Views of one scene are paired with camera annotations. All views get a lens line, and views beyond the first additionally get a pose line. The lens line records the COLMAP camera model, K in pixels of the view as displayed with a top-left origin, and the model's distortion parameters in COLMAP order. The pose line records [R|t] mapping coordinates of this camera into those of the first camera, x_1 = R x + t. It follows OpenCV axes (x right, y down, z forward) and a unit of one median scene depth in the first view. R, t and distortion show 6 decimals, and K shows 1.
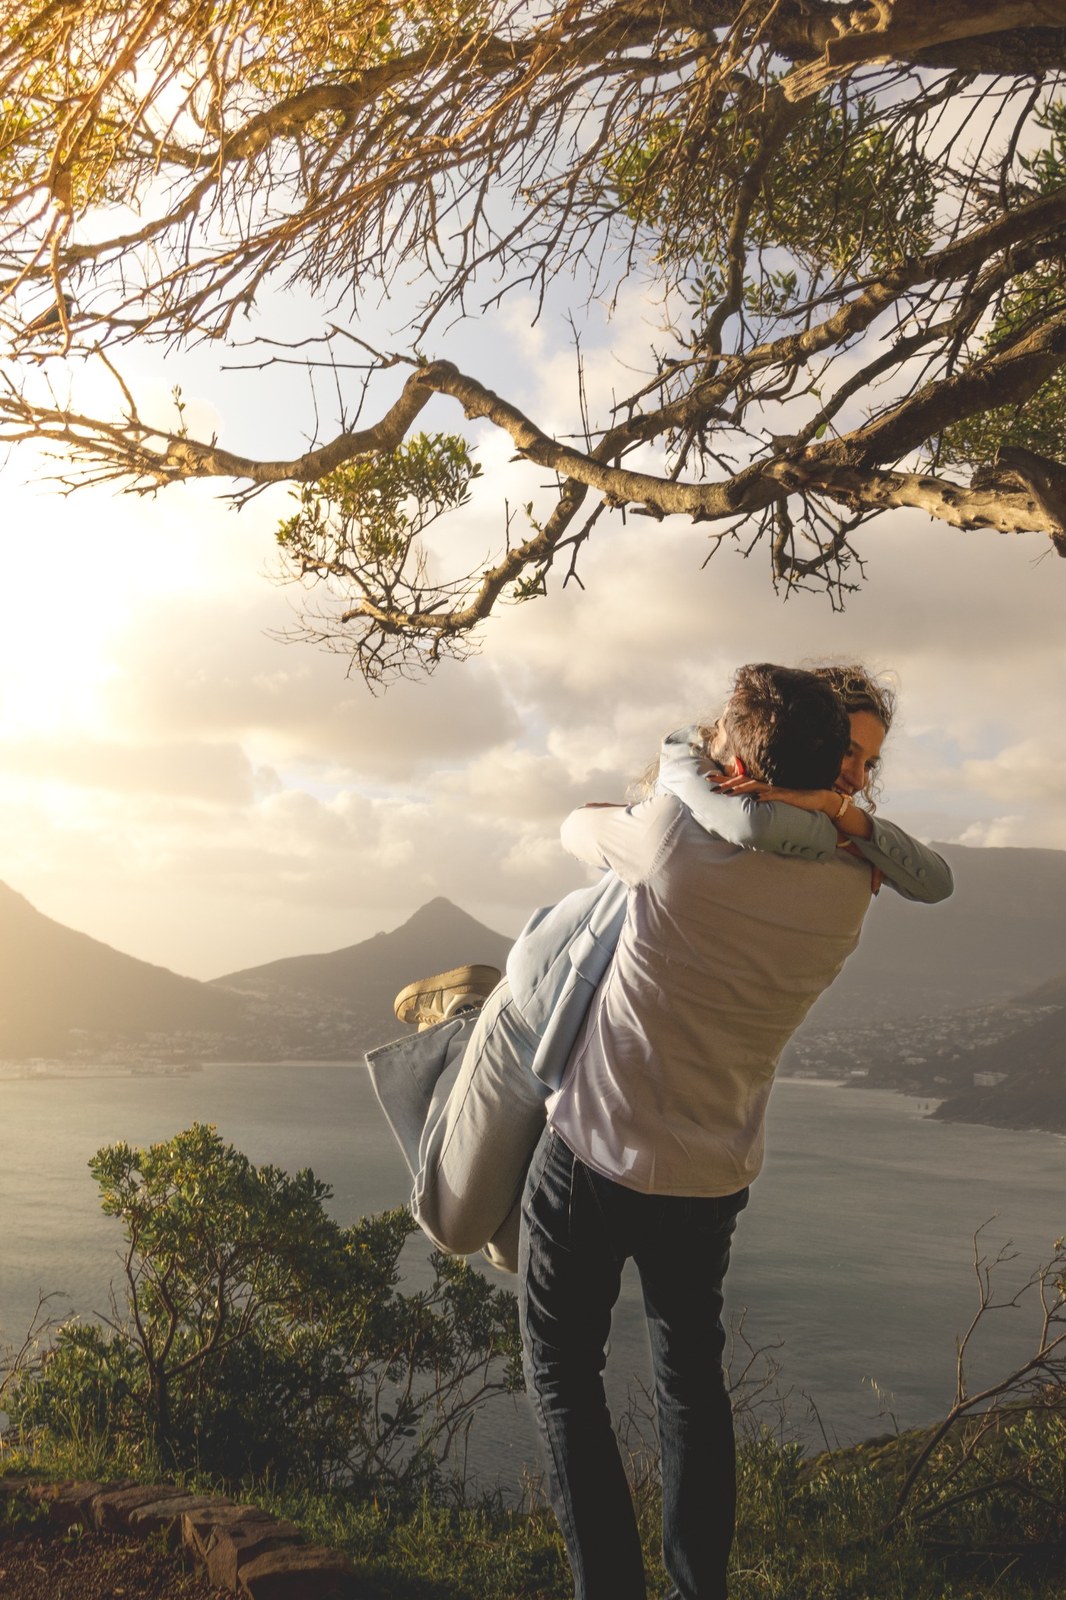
lens RADIAL K [[2141.6, 0, 528.6], [0, 2141.6, 825.2], [0, 0, 1]] dist [-0.103903, 0.114412]
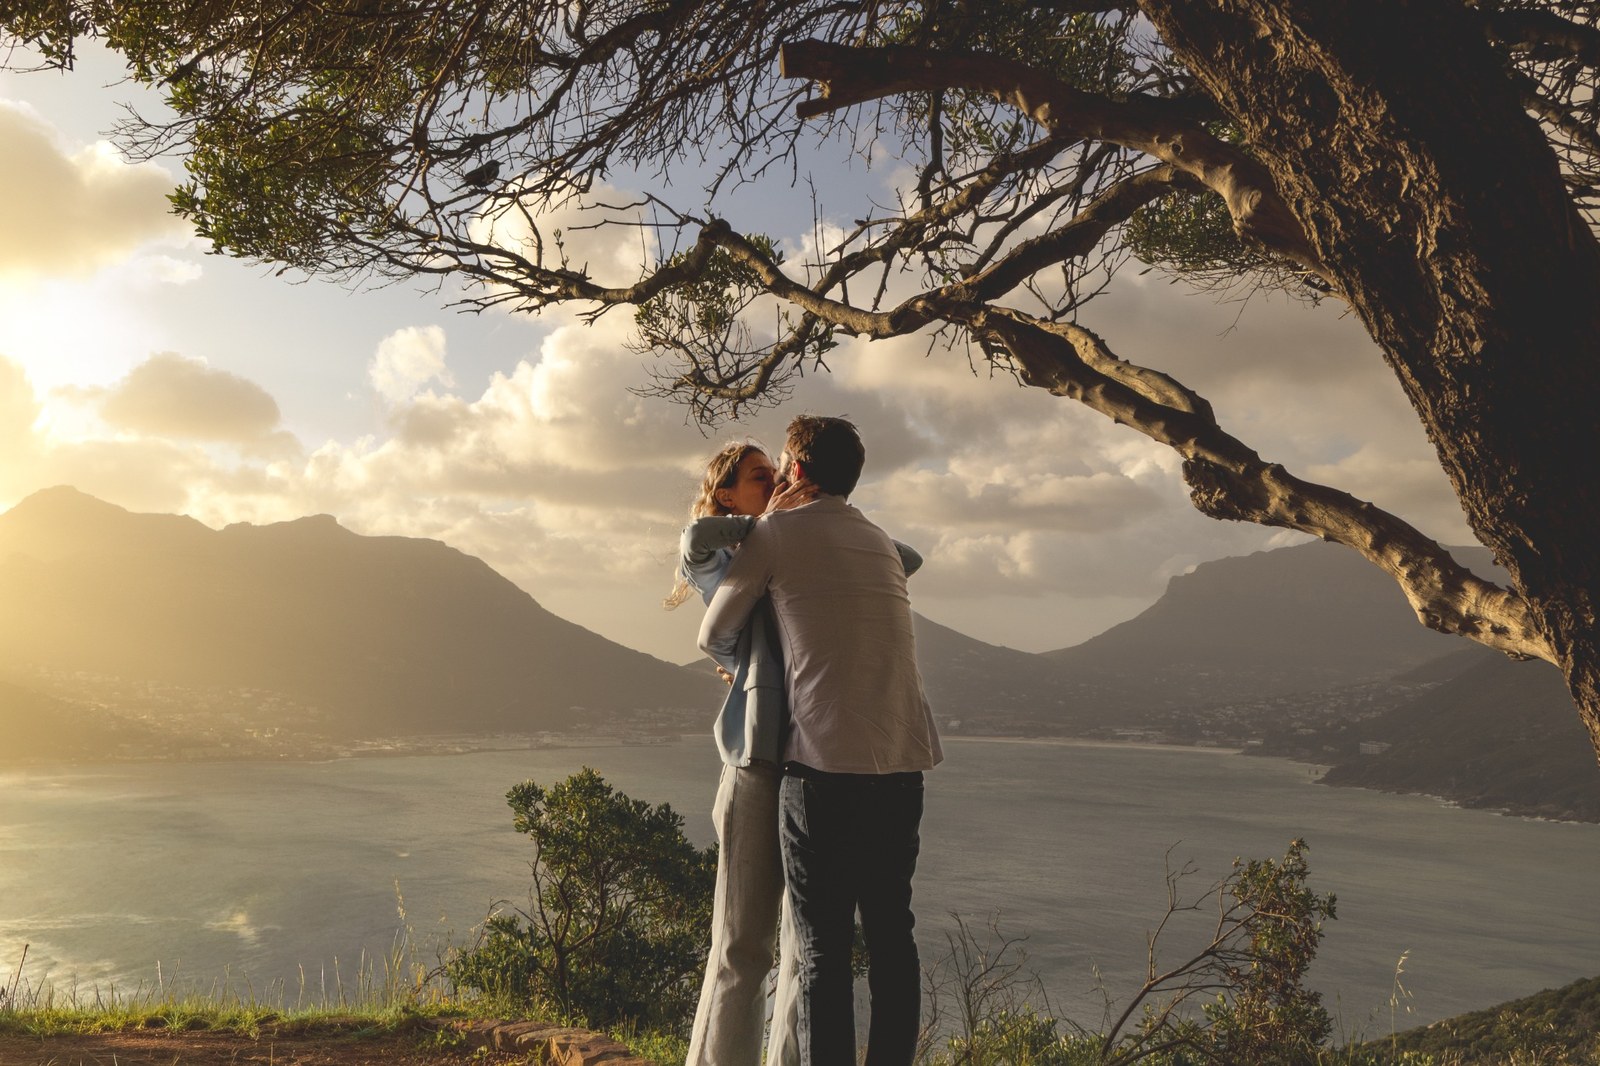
lens RADIAL K [[2141.6, 0, 800.0], [0, 2141.6, 533.0], [0, 0, 1]] dist [-0.103903, 0.114412]
pose [[0.988674, -0.015404, -0.149286, 0.200405], [0.017015, 0.999810, 0.009520, -0.022701], [0.149111, -0.011952, 0.988748, -0.350942]]
